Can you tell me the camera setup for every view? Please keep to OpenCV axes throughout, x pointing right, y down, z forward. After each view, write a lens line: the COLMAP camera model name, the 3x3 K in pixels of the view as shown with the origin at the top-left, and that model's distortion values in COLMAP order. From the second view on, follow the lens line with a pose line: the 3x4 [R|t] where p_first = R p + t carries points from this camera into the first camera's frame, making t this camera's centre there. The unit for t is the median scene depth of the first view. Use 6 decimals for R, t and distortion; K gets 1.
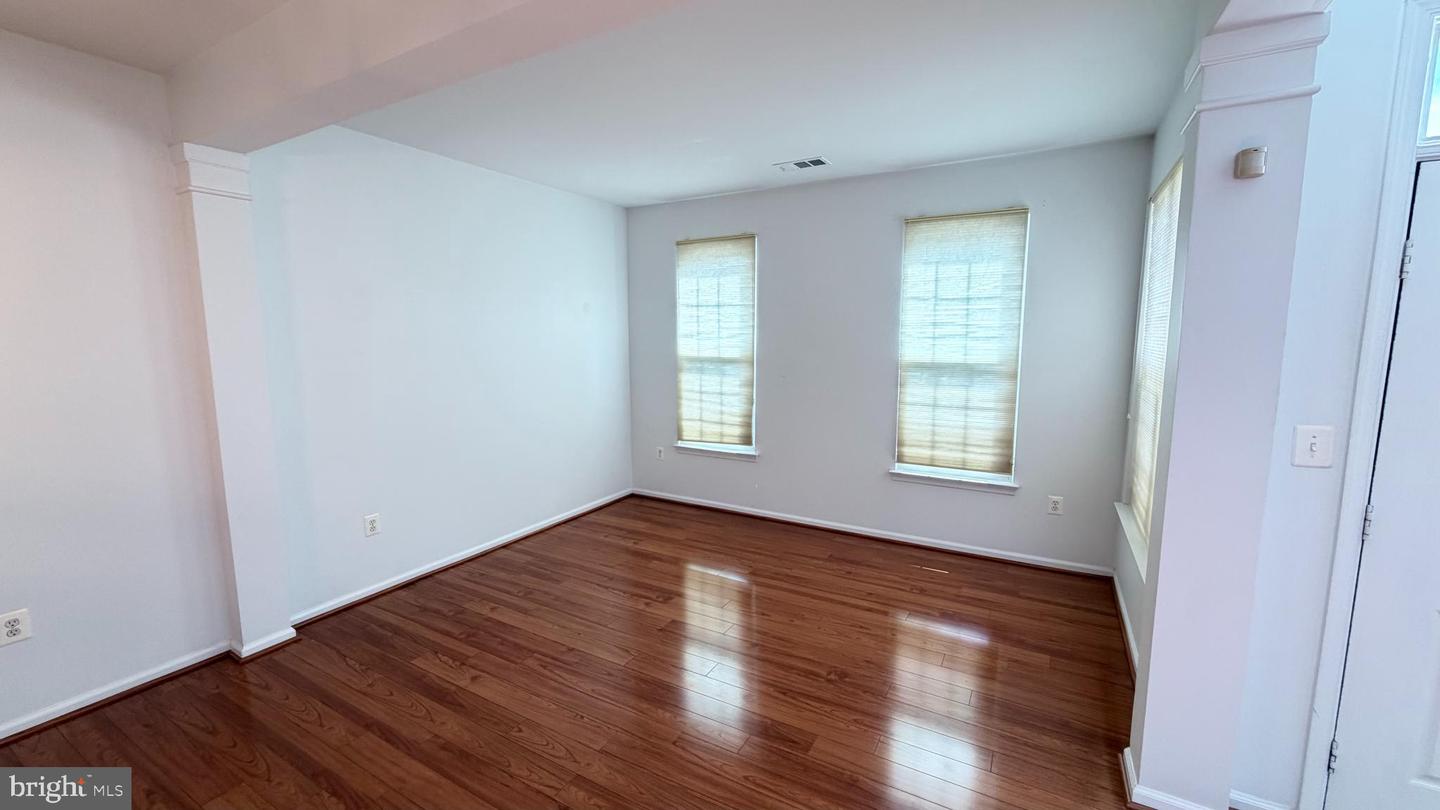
lens RADIAL K [[572.5, 0, 714.7], [0, 572.5, 406.9], [0, 0, 1]] dist [0.000337, 0.000018]
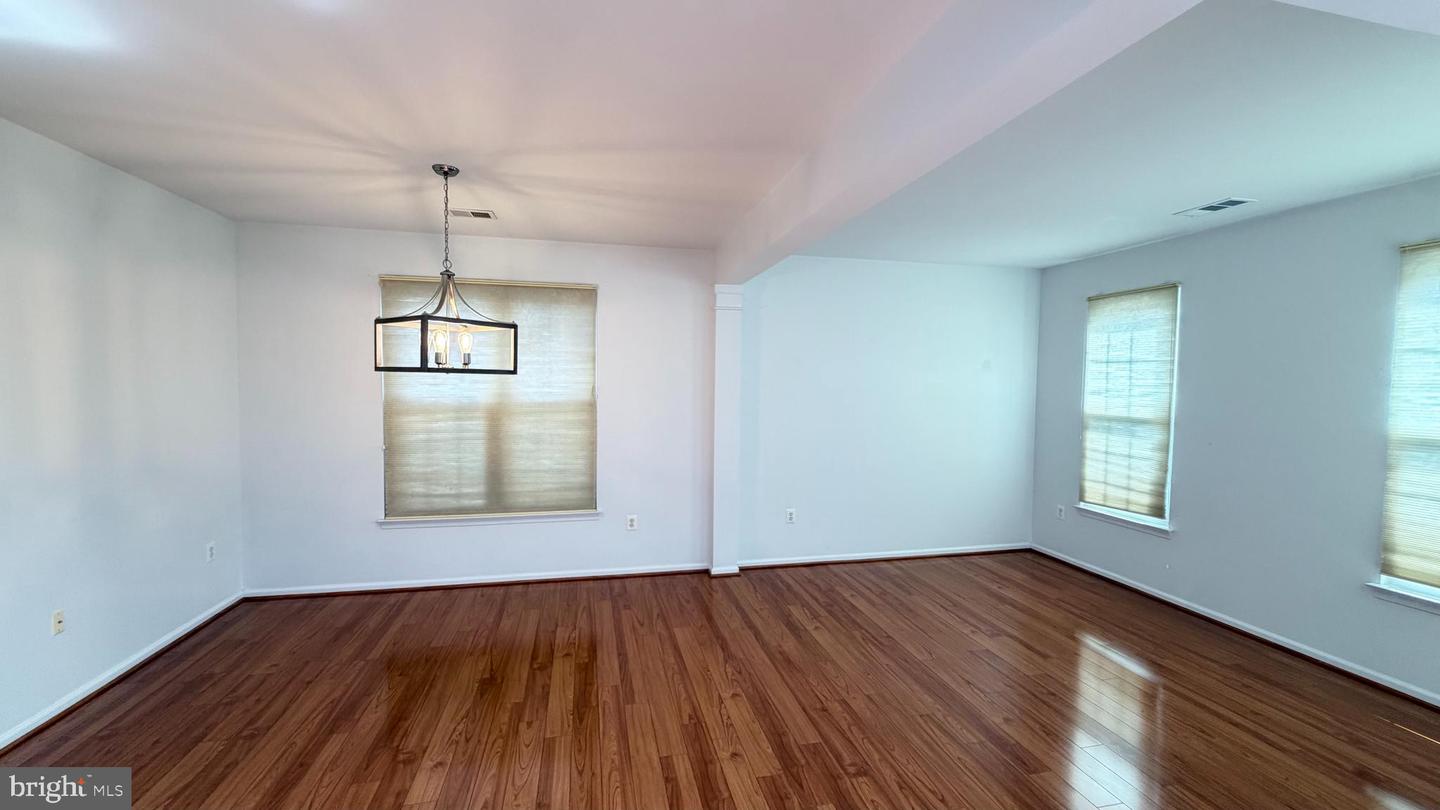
lens RADIAL K [[576.4, 0, 715.2], [0, 576.4, 405.4], [0, 0, 1]] dist [0.003014, 0.000119]
pose [[0.677710, 0.041907, -0.734134, 0.275198], [-0.106975, 0.993372, -0.042048, 0.006298], [0.727506, 0.107030, 0.677701, -0.136869]]
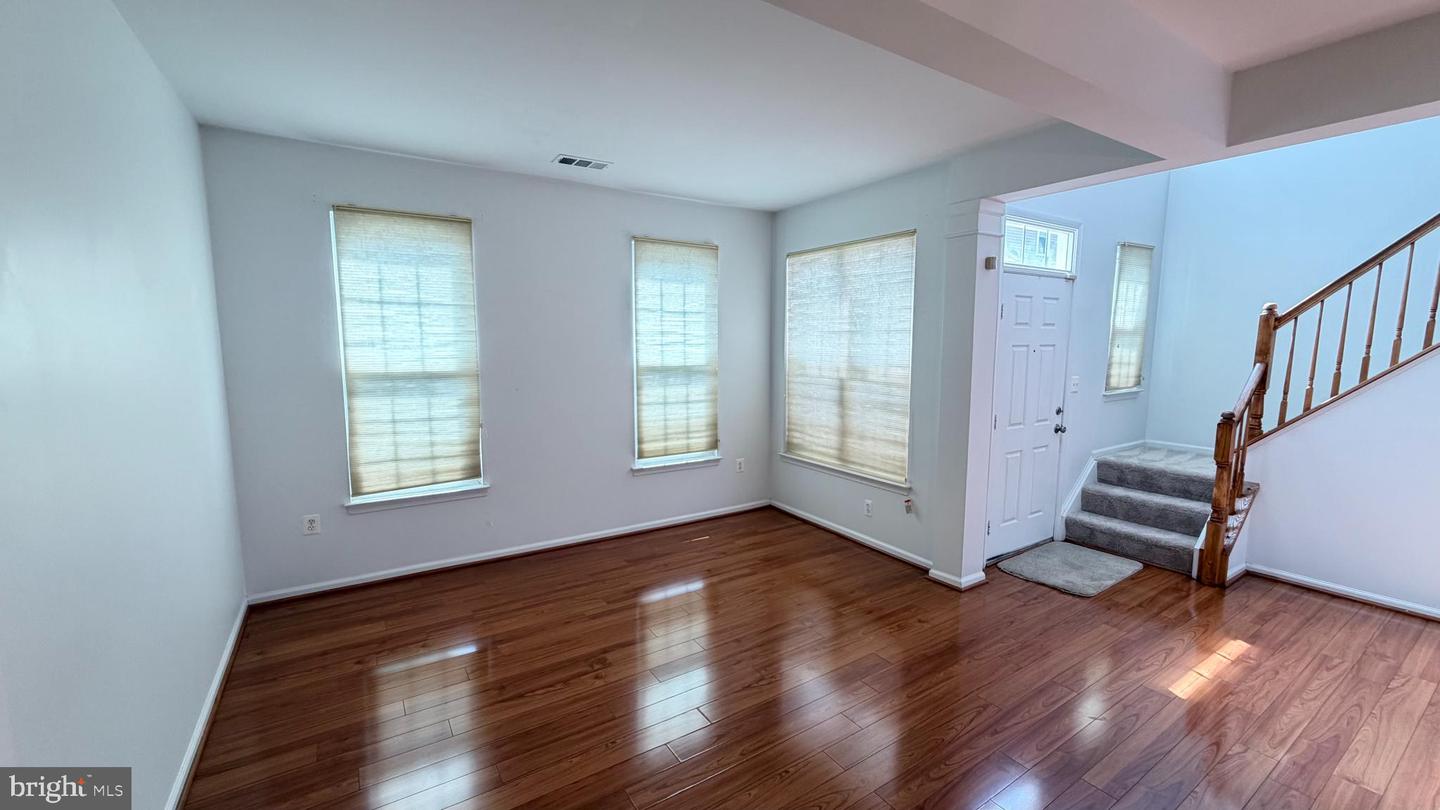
lens RADIAL K [[576.4, 0, 715.2], [0, 576.4, 405.4], [0, 0, 1]] dist [0.003014, 0.000119]
pose [[0.455214, -0.102120, 0.884506, -0.573978], [0.108437, 0.992365, 0.058765, -0.053028], [-0.883754, 0.069163, 0.462812, 0.355669]]
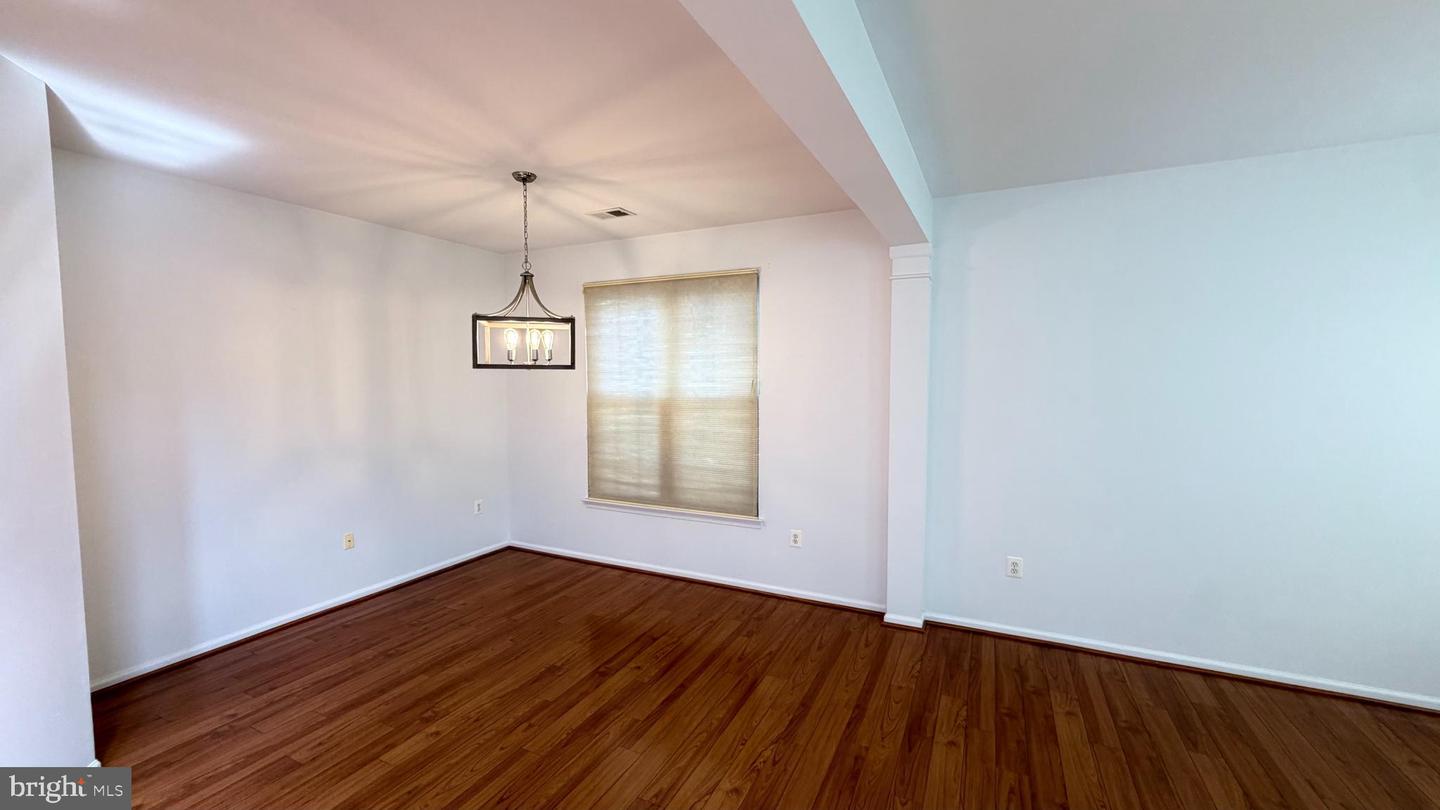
lens RADIAL K [[572.5, 0, 714.7], [0, 572.5, 406.9], [0, 0, 1]] dist [0.000337, 0.000018]
pose [[0.064202, 0.059906, -0.996137, 0.290941], [-0.125539, 0.990752, 0.051491, -0.048454], [0.990009, 0.121748, 0.071128, 0.296671]]
